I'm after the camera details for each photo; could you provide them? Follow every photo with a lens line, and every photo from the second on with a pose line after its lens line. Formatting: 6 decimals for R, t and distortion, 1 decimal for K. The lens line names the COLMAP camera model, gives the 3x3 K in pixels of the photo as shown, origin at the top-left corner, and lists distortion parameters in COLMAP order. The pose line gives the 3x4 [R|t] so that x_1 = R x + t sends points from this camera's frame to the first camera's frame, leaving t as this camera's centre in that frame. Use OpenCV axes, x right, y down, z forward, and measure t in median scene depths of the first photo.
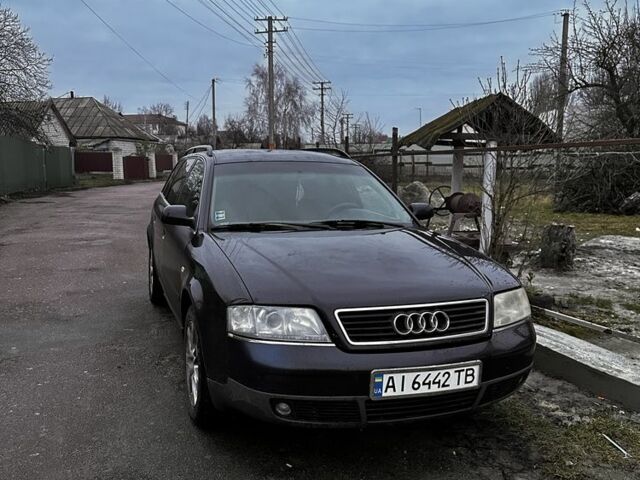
lens RADIAL K [[713.6, 0, 319.6], [0, 713.6, 239.3], [0, 0, 1]] dist [0.049813, 0.000000]
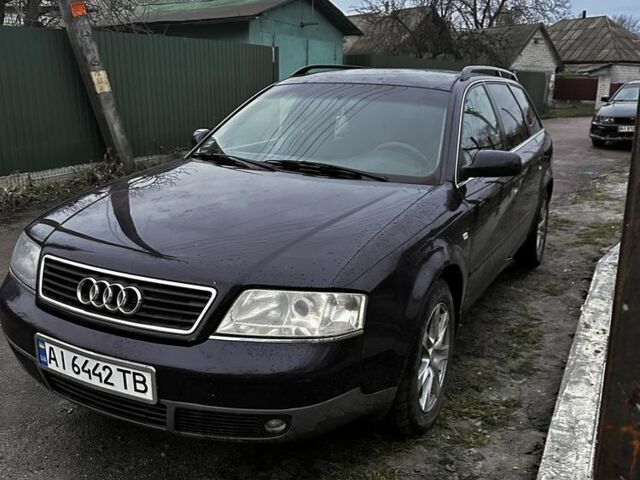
lens RADIAL K [[713.6, 0, 319.8], [0, 713.6, 241.3], [0, 0, 1]] dist [0.049813, 0.000000]
pose [[0.629594, 0.185434, -0.754471, 0.843210], [-0.110499, 0.982599, 0.149293, -0.078350], [0.769027, -0.010626, 0.639128, 0.677668]]
